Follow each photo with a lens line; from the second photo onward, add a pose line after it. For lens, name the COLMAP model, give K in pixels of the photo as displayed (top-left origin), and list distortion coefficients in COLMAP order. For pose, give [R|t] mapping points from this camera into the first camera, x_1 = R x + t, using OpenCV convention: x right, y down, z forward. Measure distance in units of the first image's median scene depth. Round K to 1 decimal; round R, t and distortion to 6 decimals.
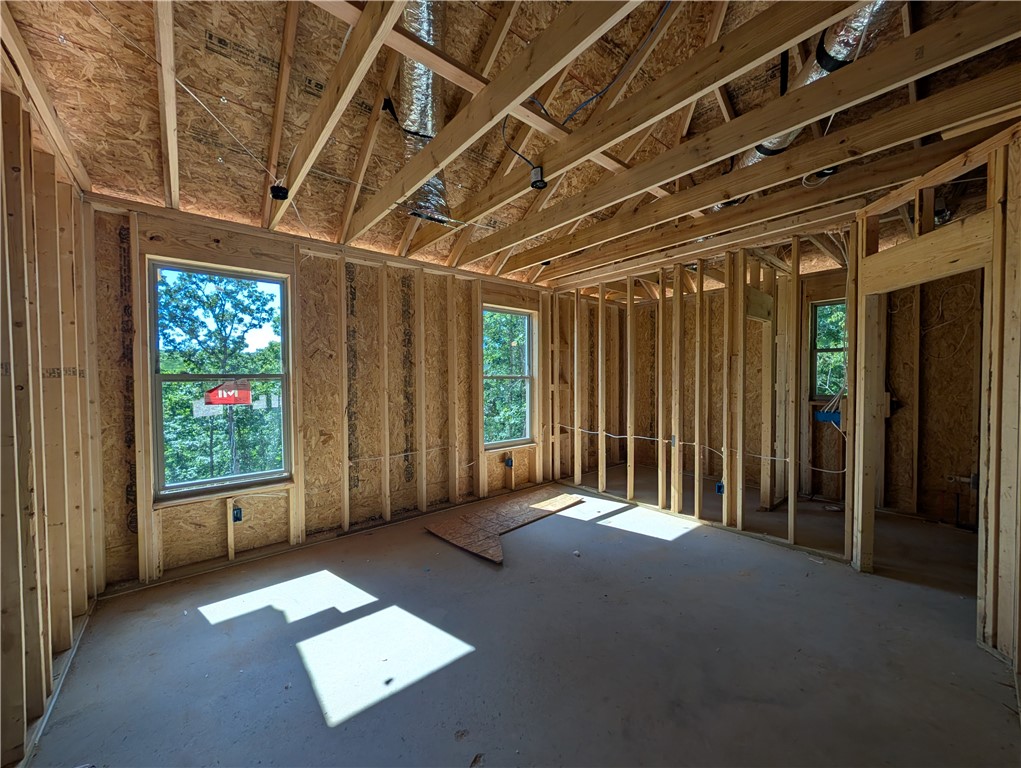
lens RADIAL K [[385.6, 0, 513.7], [0, 385.6, 387.8], [0, 0, 1]] dist [0.001164, 0.000191]
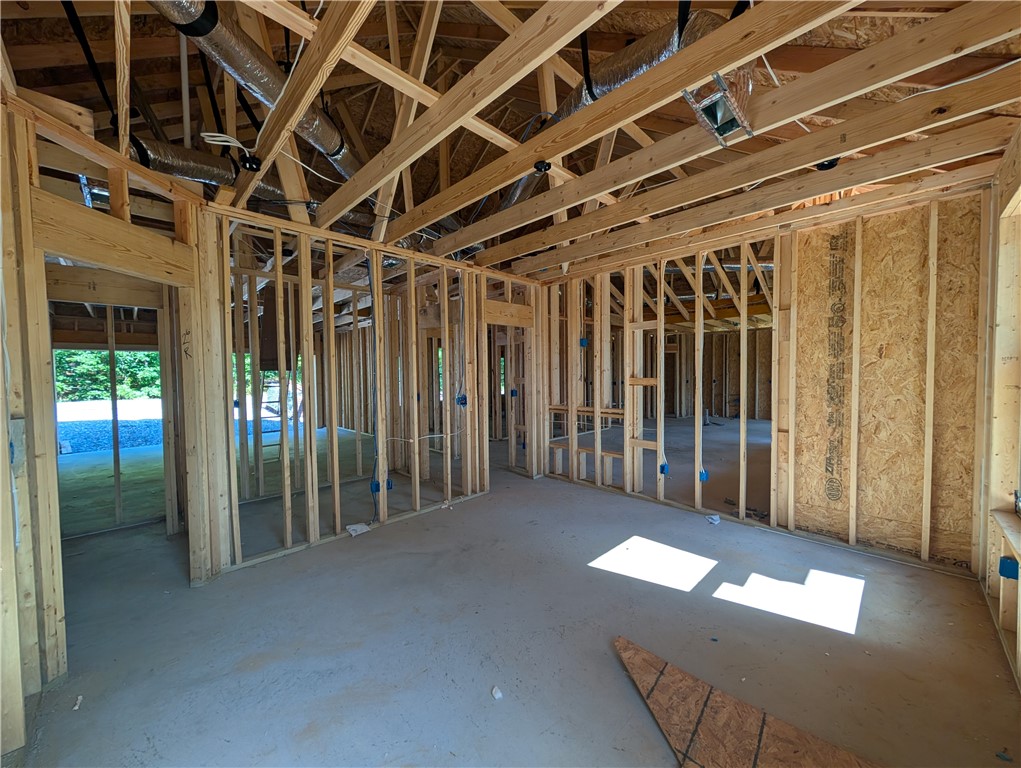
lens RADIAL K [[385.6, 0, 512.1], [0, 385.6, 387.0], [0, 0, 1]] dist [0.001164, 0.000191]
pose [[-0.996684, 0.023331, -0.077956, 0.141616], [0.018808, 0.998124, 0.058256, -0.027685], [0.079169, 0.056597, -0.995253, 1.235546]]
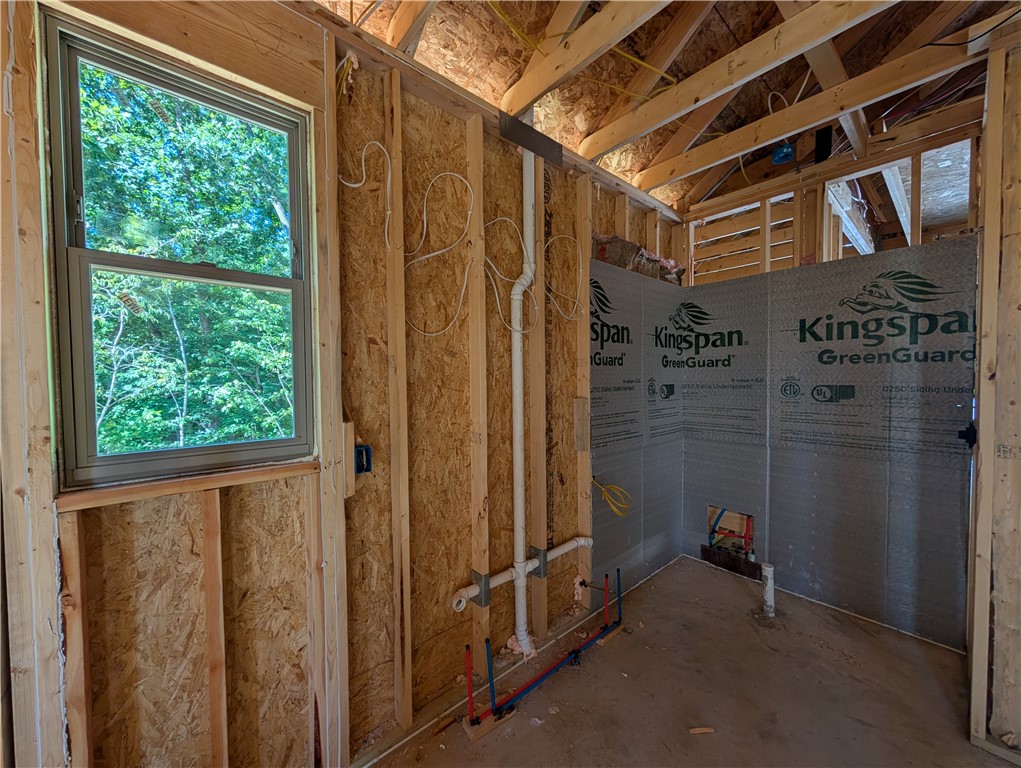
lens RADIAL K [[385.6, 0, 513.6], [0, 385.6, 387.0], [0, 0, 1]] dist [0.001164, 0.000191]
pose [[-0.021868, -0.021781, 0.999524, 0.666128], [0.031900, 0.999238, 0.022473, -0.023186], [-0.999252, 0.032376, -0.021157, 0.909456]]
